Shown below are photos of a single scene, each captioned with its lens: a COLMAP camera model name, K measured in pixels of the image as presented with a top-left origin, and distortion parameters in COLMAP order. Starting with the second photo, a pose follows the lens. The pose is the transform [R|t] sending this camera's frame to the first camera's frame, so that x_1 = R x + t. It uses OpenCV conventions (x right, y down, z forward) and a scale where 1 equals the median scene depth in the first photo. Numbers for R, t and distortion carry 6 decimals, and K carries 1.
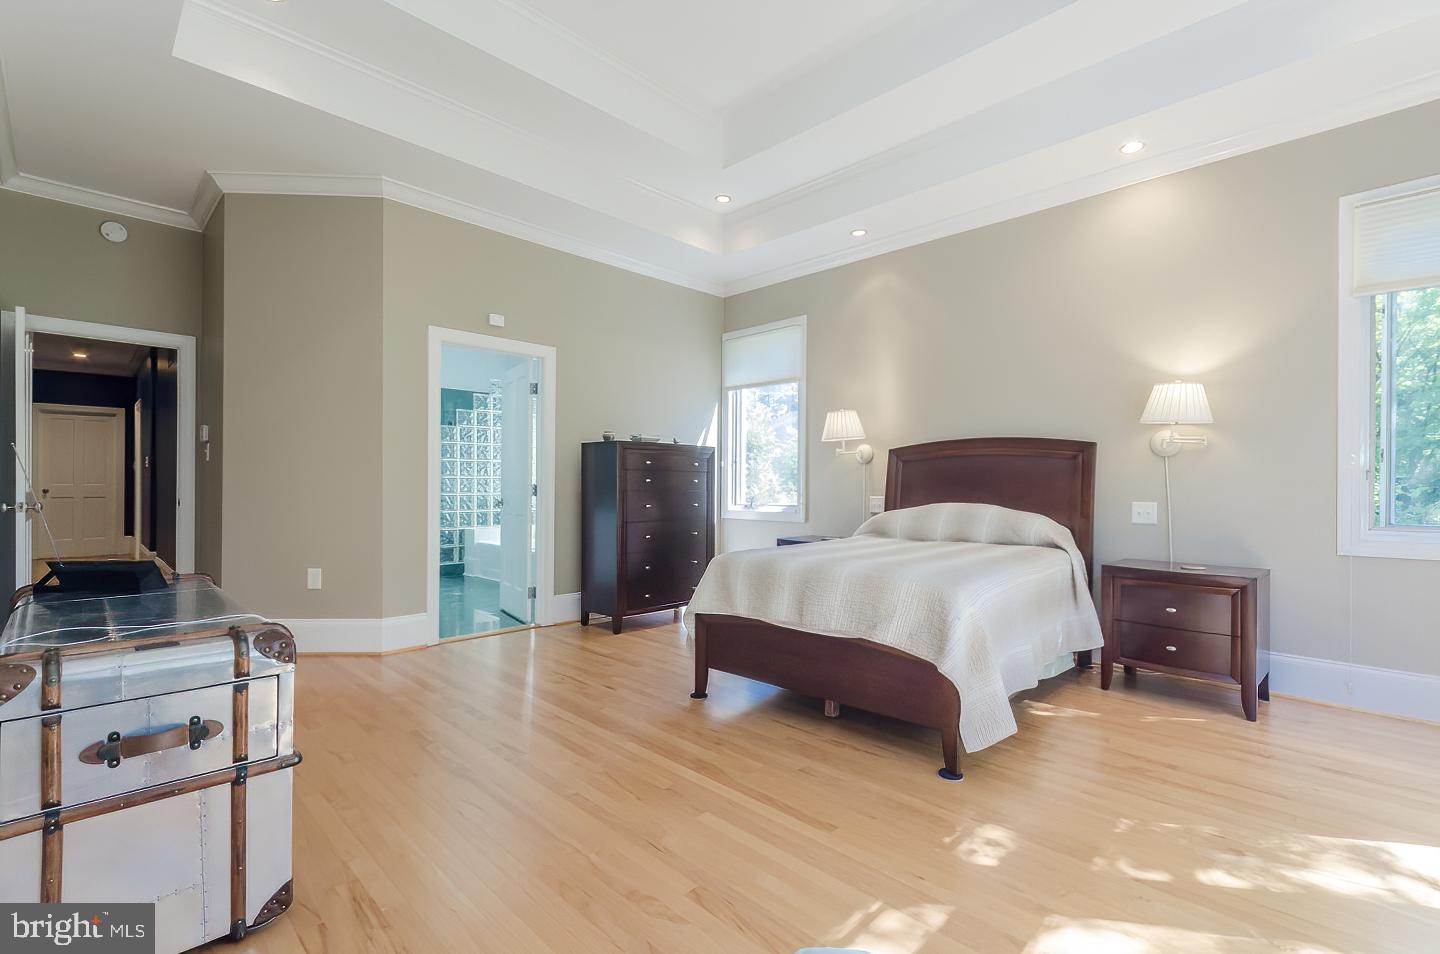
lens RADIAL K [[633.2, 0, 729.2], [0, 633.2, 482.5], [0, 0, 1]] dist [0.000920, 0.000190]
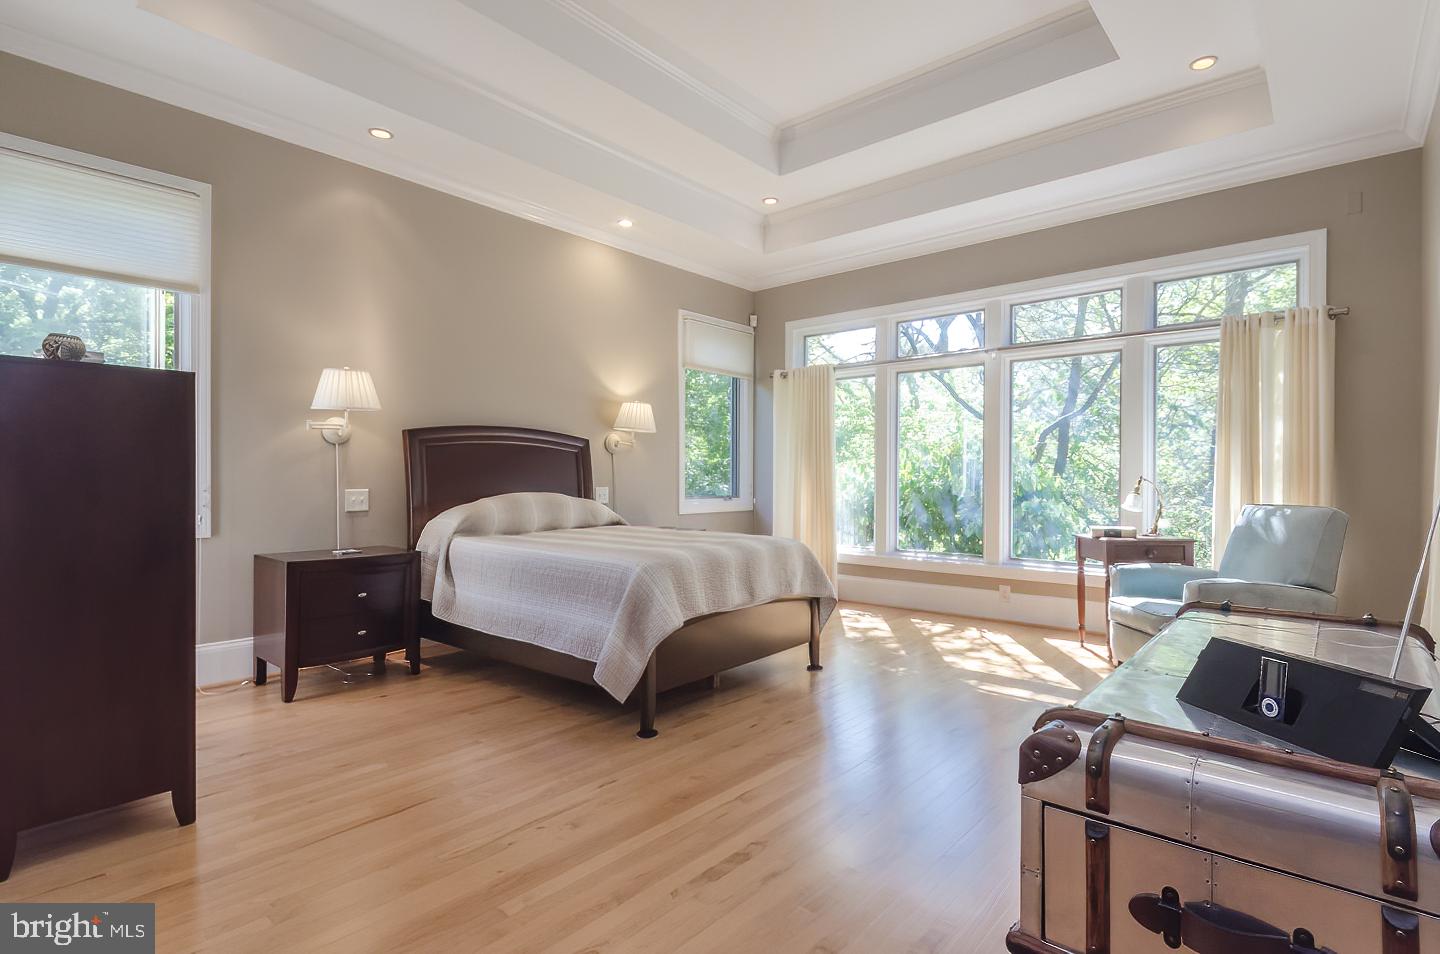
lens RADIAL K [[717.0, 0, 720.0], [0, 717.0, 477.0], [0, 0, 1]] dist [-0.002517, 0.000023]
pose [[-0.050293, -0.003943, 0.998727, -0.829565], [-0.008495, 0.999958, 0.003520, 0.001652], [-0.998698, -0.008307, -0.050325, 0.815592]]
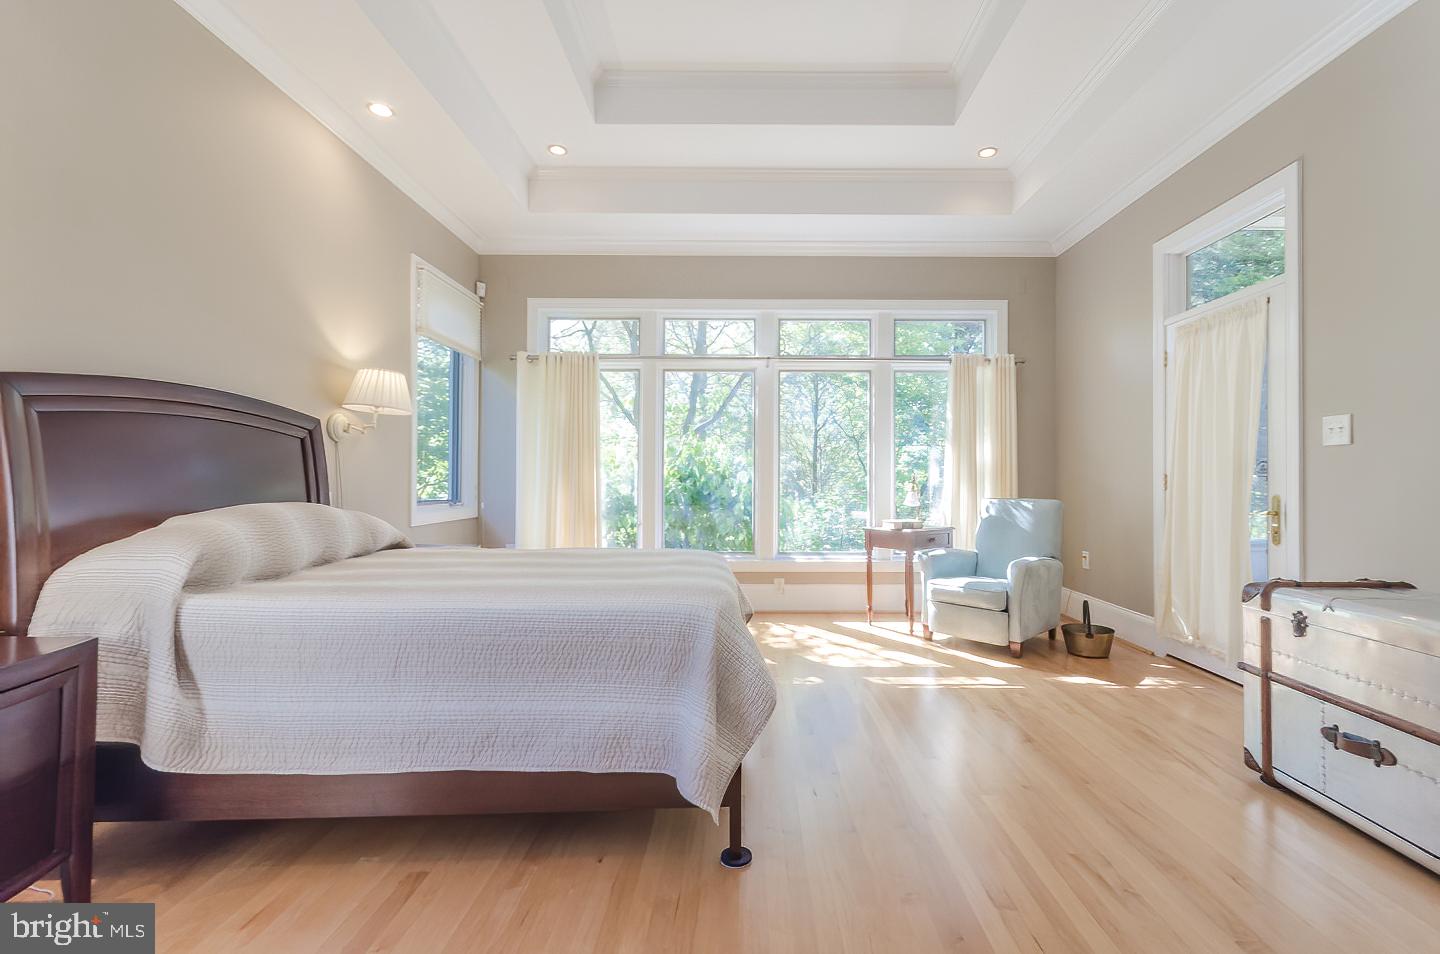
lens RADIAL K [[650.3, 0, 755.0], [0, 650.3, 469.5], [0, 0, 1]] dist [-0.000023, -0.000275]
pose [[-0.704331, 0.003279, 0.709864, -0.395402], [-0.009565, 0.999855, -0.014109, 0.005144], [-0.709807, -0.016728, -0.704198, 1.189056]]
